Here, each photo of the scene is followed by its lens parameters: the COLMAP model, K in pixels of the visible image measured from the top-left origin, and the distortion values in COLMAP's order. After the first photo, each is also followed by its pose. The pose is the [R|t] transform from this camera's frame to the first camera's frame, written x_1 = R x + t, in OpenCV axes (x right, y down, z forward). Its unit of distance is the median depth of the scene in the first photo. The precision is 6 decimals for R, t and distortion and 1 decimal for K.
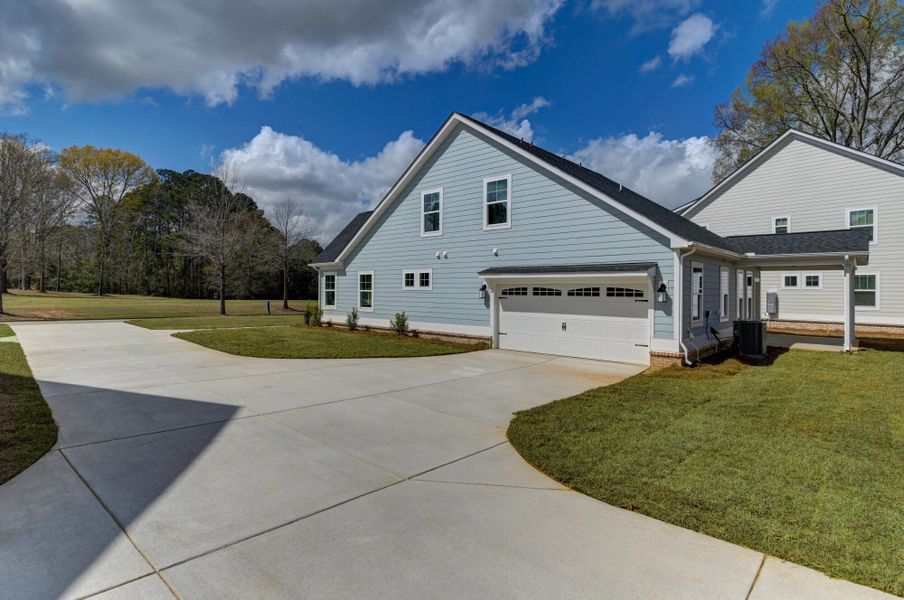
lens RADIAL K [[466.2, 0, 451.8], [0, 466.2, 285.9], [0, 0, 1]] dist [0.004150, -0.013458]
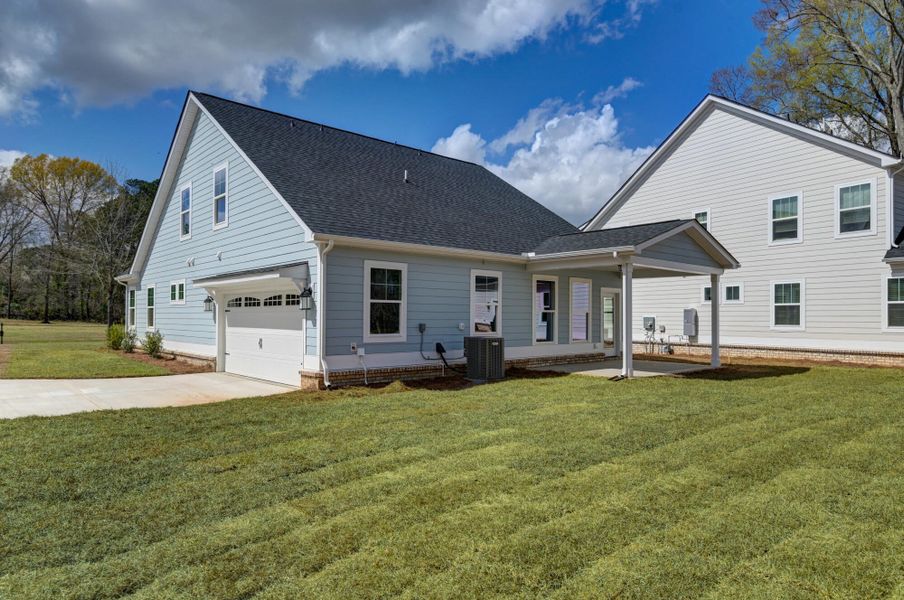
lens RADIAL K [[569.8, 0, 440.9], [0, 569.8, 303.8], [0, 0, 1]] dist [0.006600, 0.000048]
pose [[0.993393, -0.004718, -0.114666, 0.592923], [0.002764, 0.999848, -0.017191, 0.031248], [0.114730, 0.016760, 0.993255, 0.029368]]
